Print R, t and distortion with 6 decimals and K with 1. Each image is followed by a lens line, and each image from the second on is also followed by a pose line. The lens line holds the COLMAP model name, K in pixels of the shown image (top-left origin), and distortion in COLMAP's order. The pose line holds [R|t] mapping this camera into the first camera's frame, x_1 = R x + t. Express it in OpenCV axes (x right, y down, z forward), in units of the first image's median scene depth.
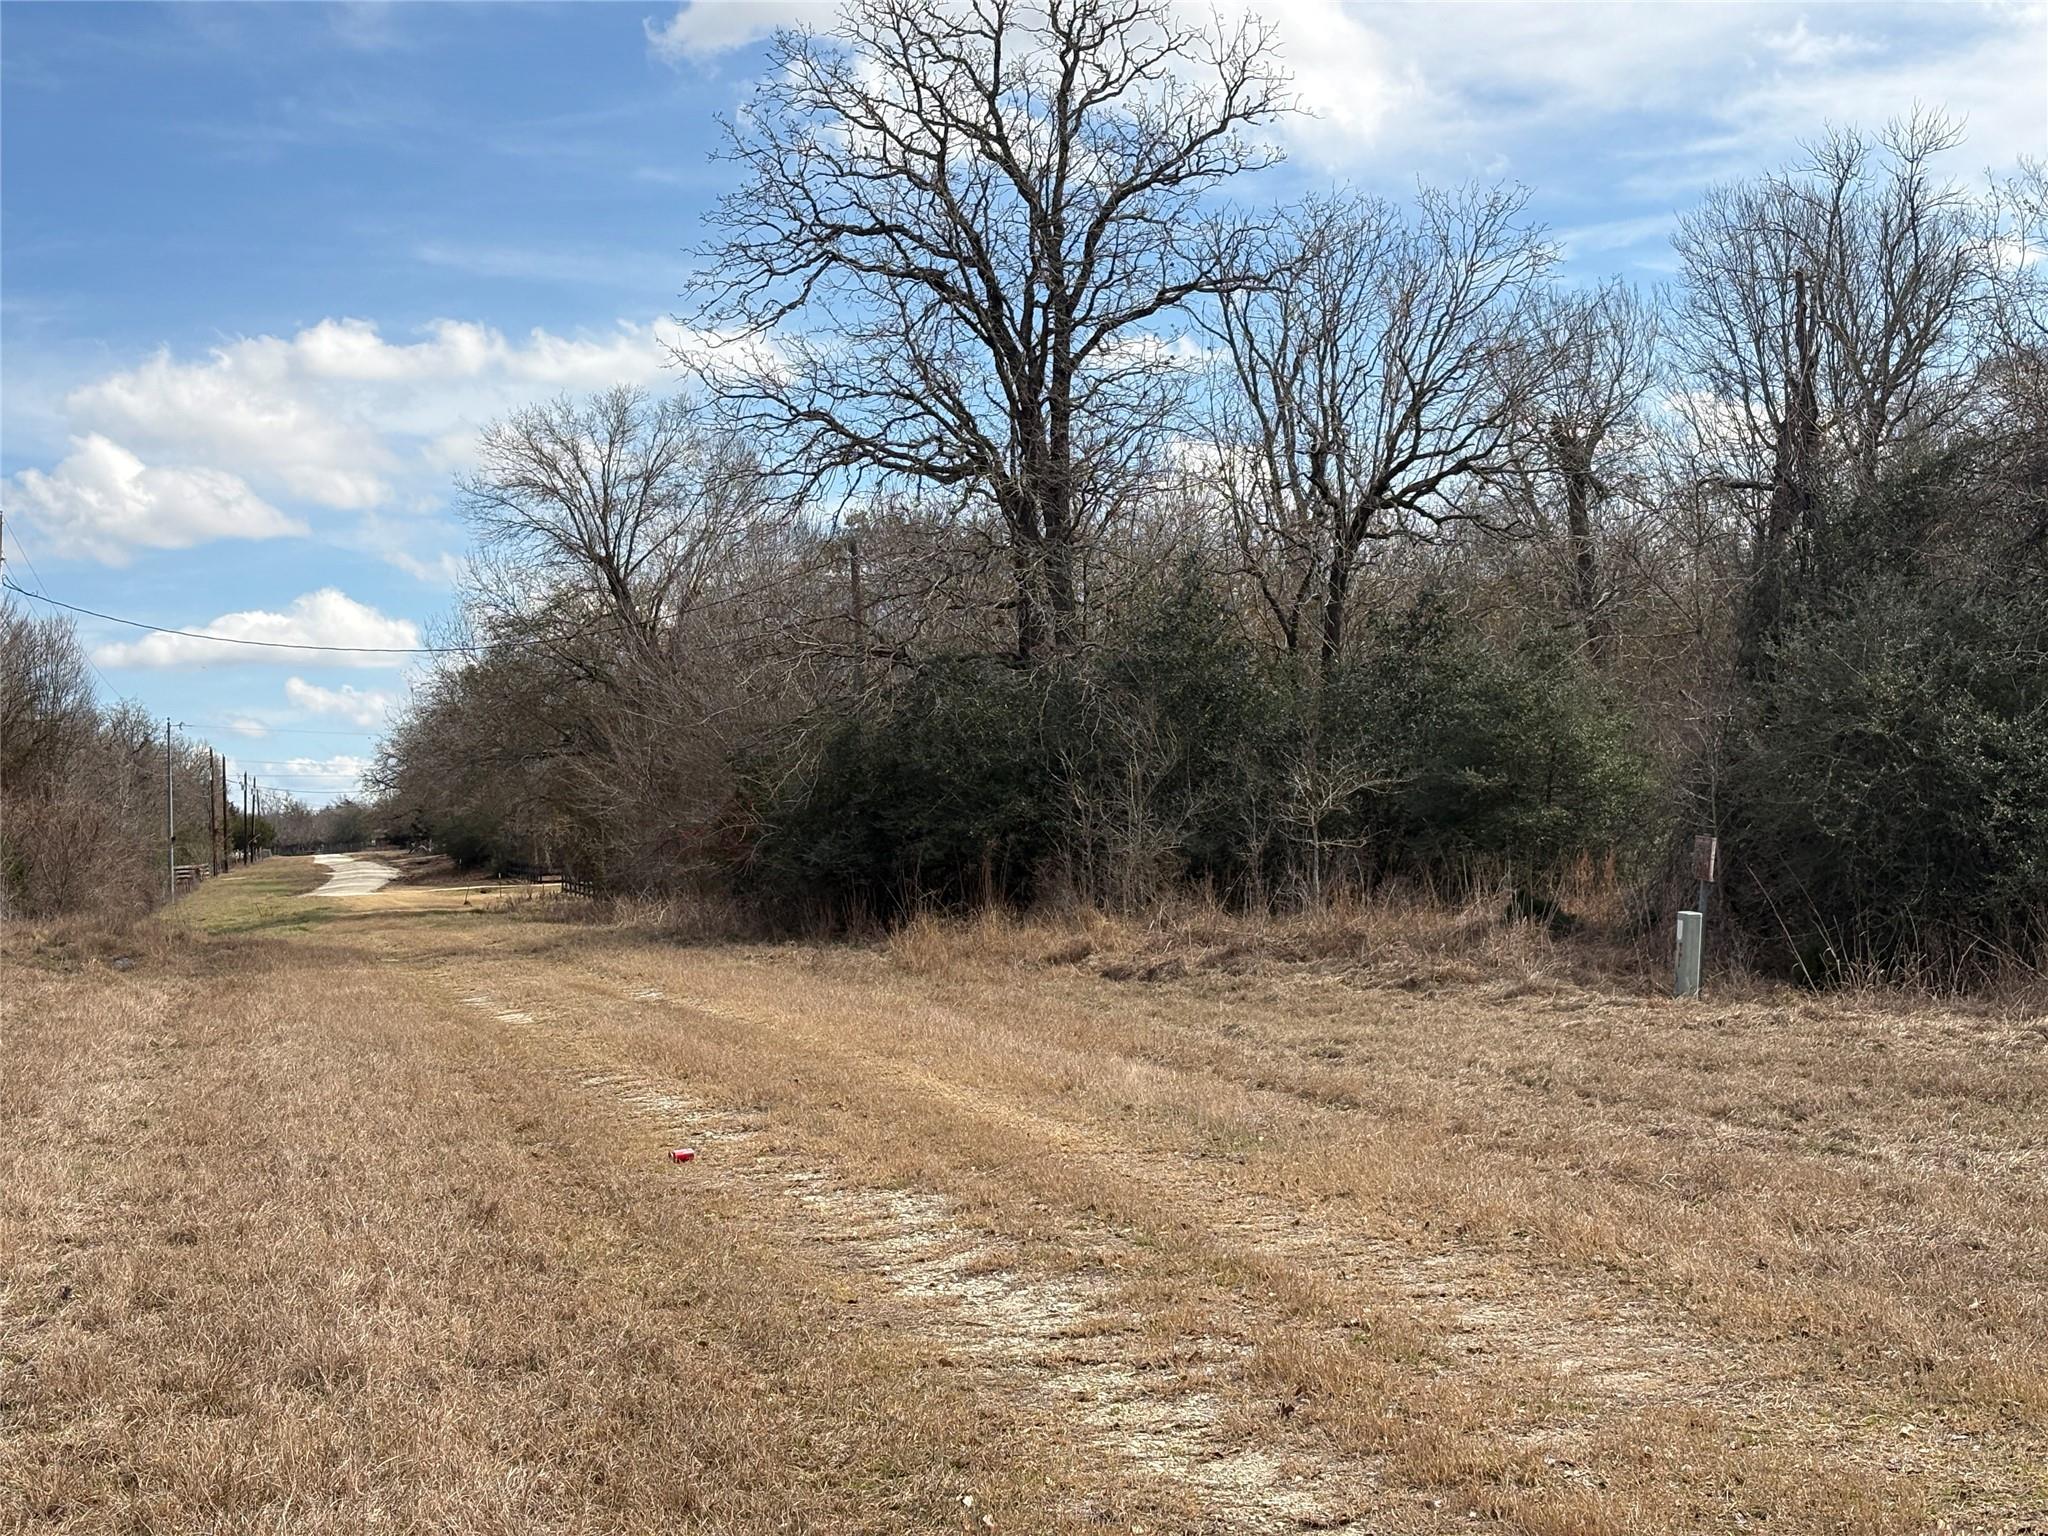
lens RADIAL K [[3066.6, 0, 1027.6], [0, 3066.6, 757.9], [0, 0, 1]] dist [0.260181, -1.002661]
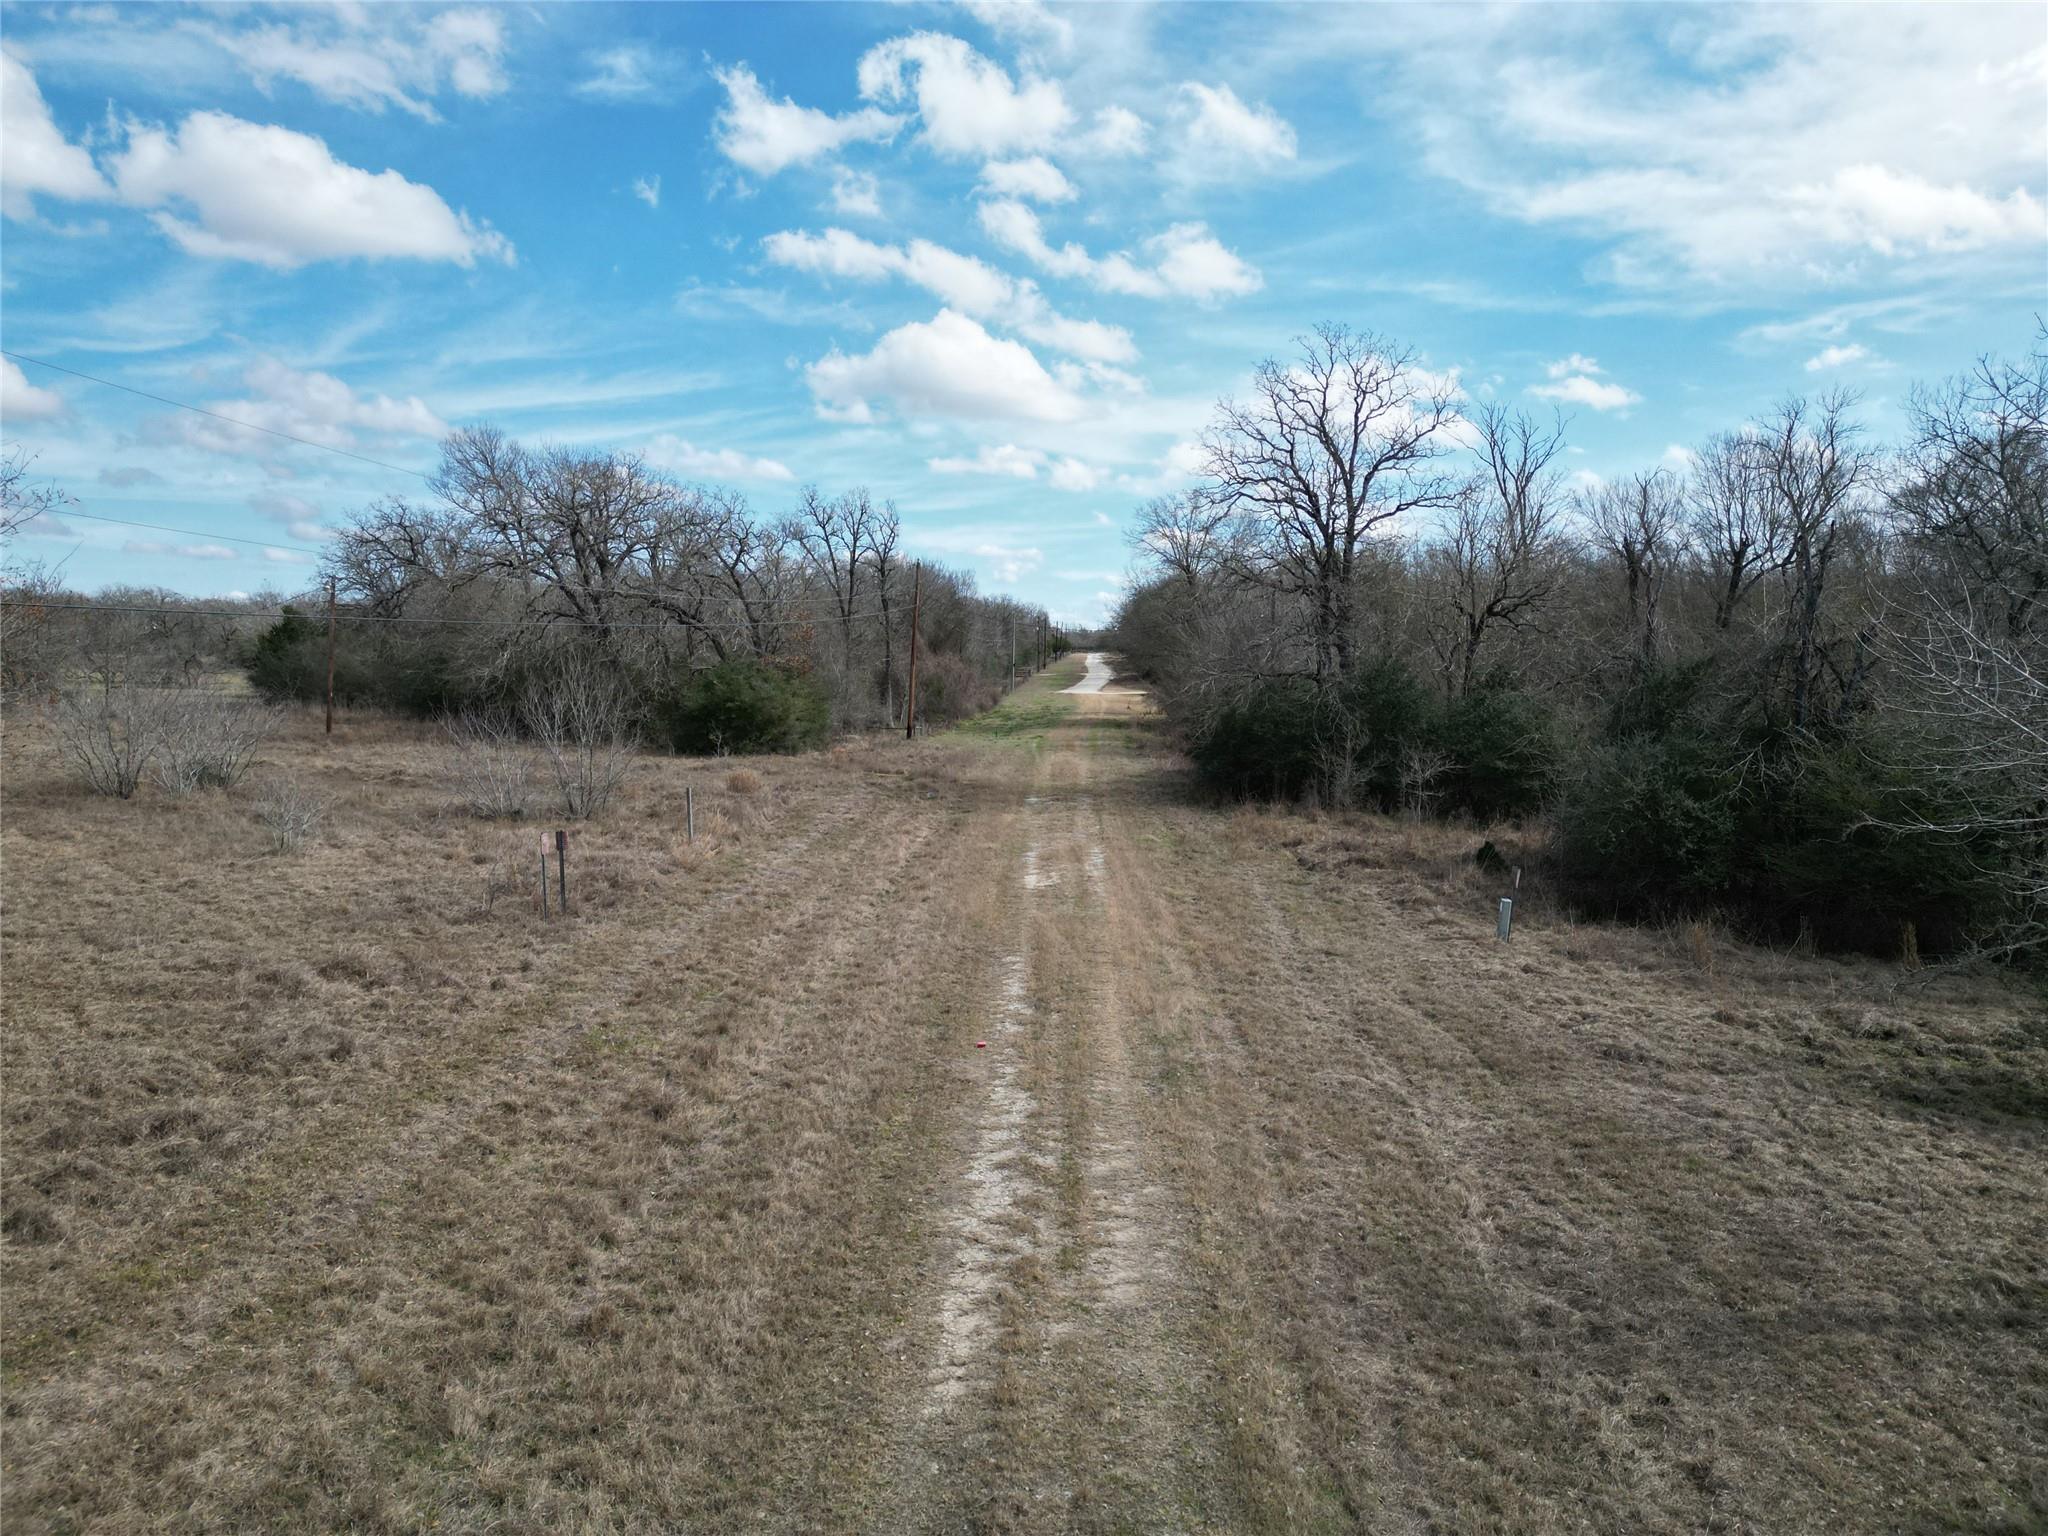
lens RADIAL K [[1419.3, 0, 1024.0], [0, 1419.3, 768.0], [0, 0, 1]] dist [0.071493, -0.070163]
pose [[0.960242, 0.067262, -0.270944, 0.079401], [-0.034953, 0.991871, 0.122355, -0.086639], [0.276971, -0.108020, 0.954787, -0.053764]]
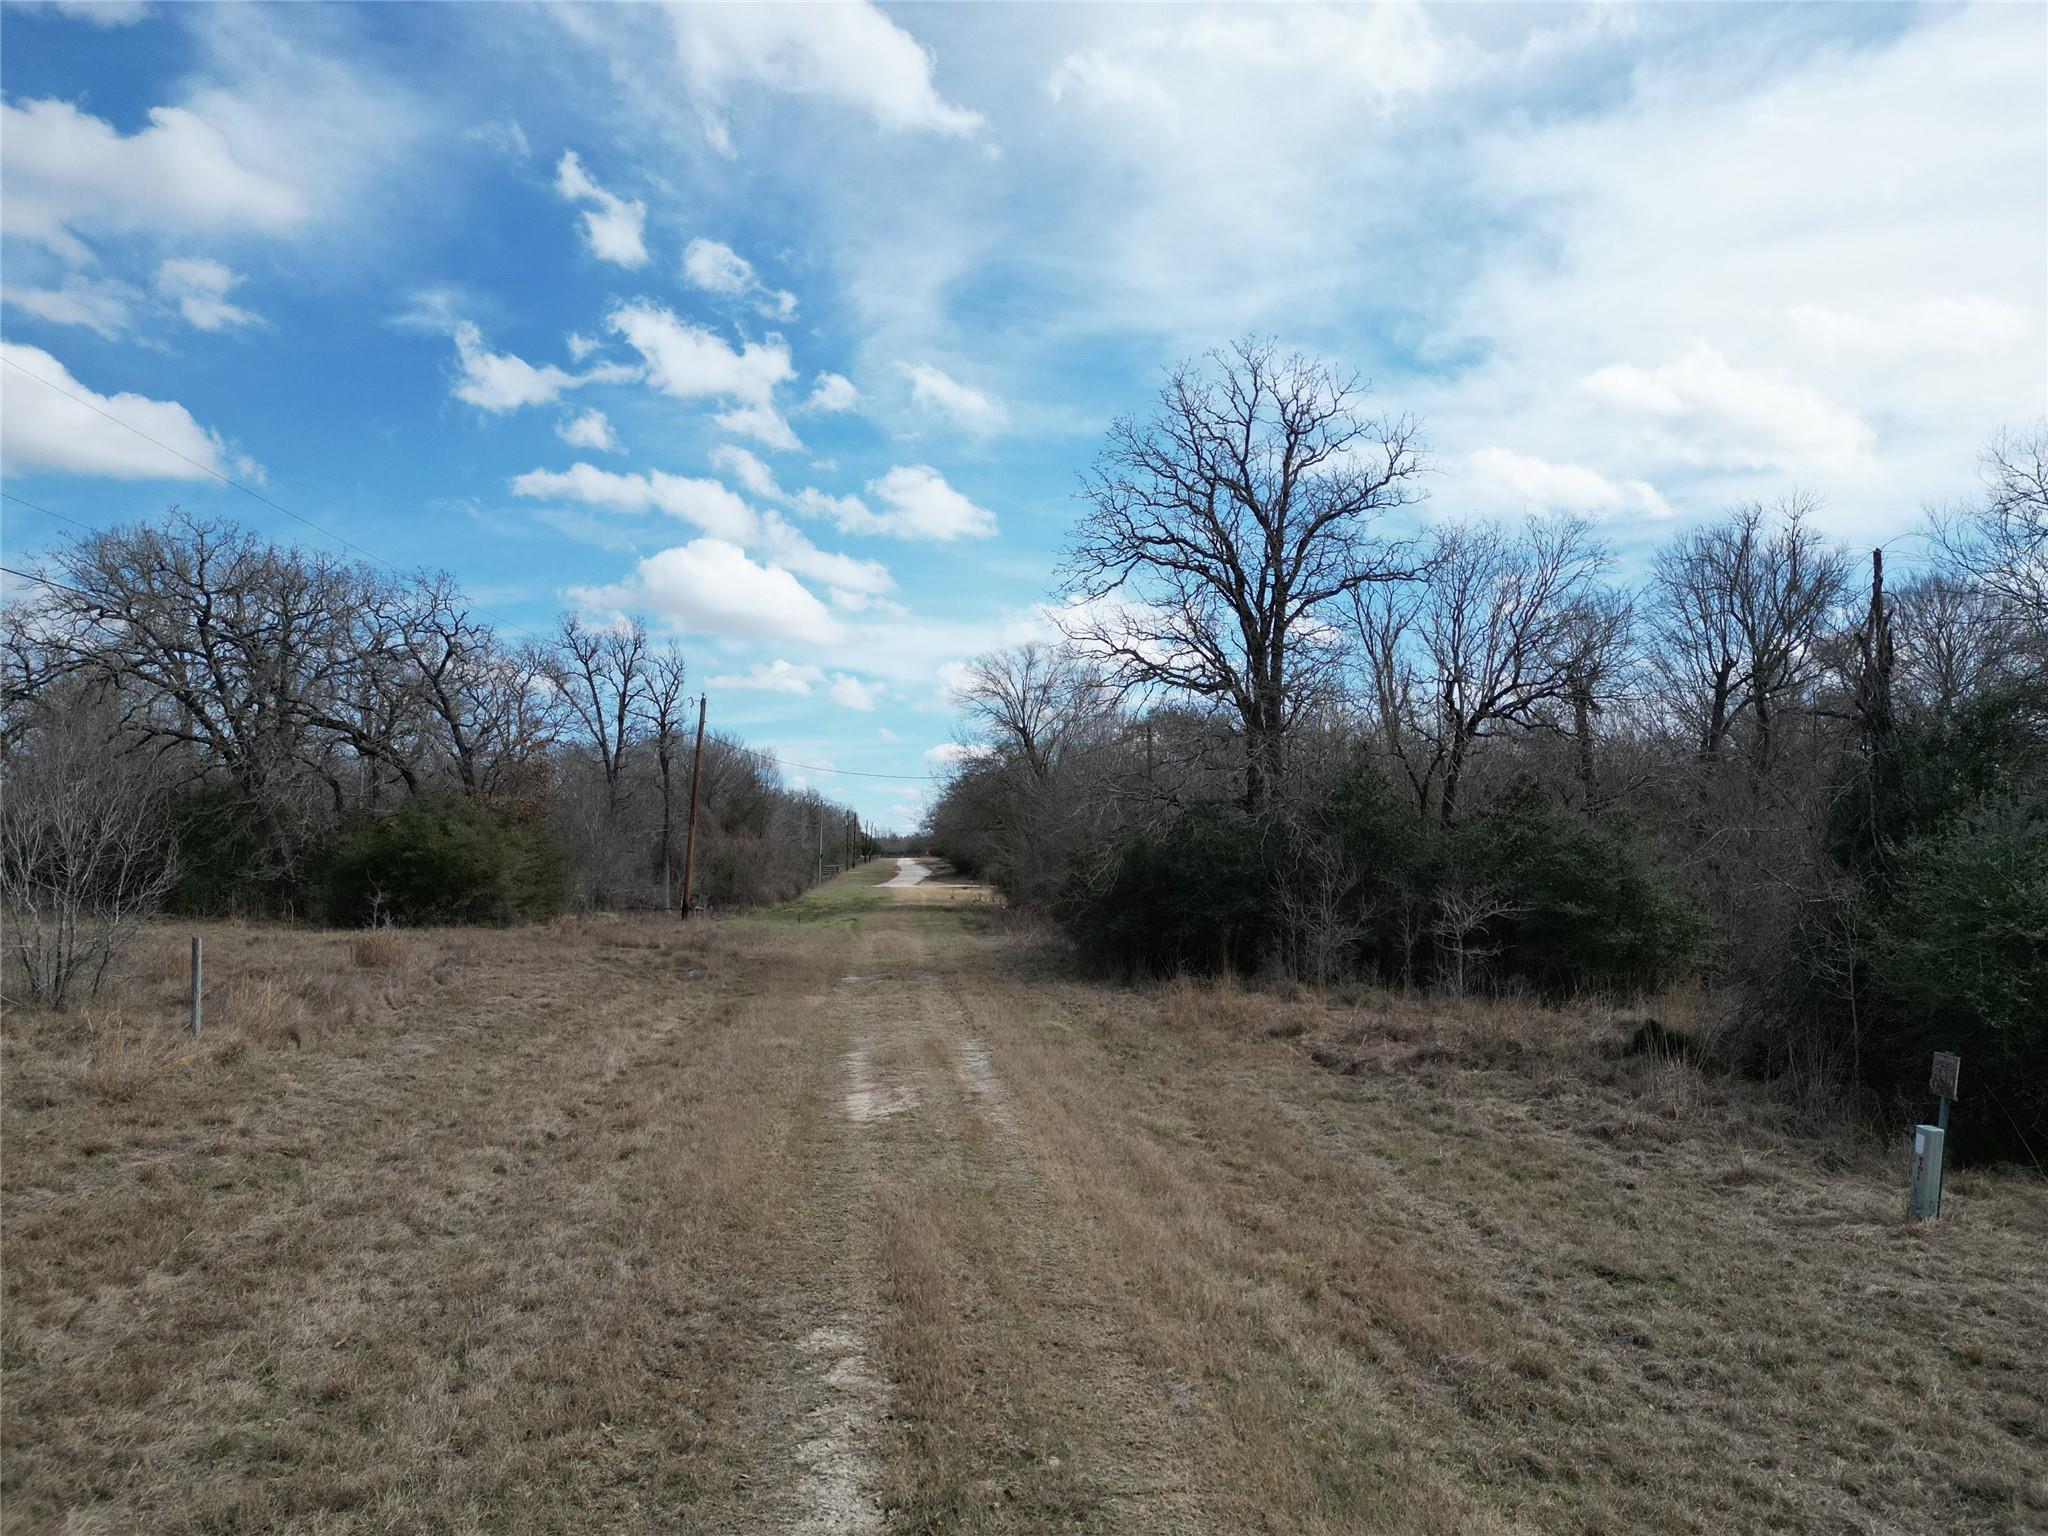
lens RADIAL K [[1419.3, 0, 1024.0], [0, 1419.3, 768.0], [0, 0, 1]] dist [0.071493, -0.070163]
pose [[0.988640, 0.035500, -0.146050, -0.010523], [-0.040702, 0.998633, -0.032788, -0.022197], [0.144687, 0.038360, 0.988734, 0.249435]]
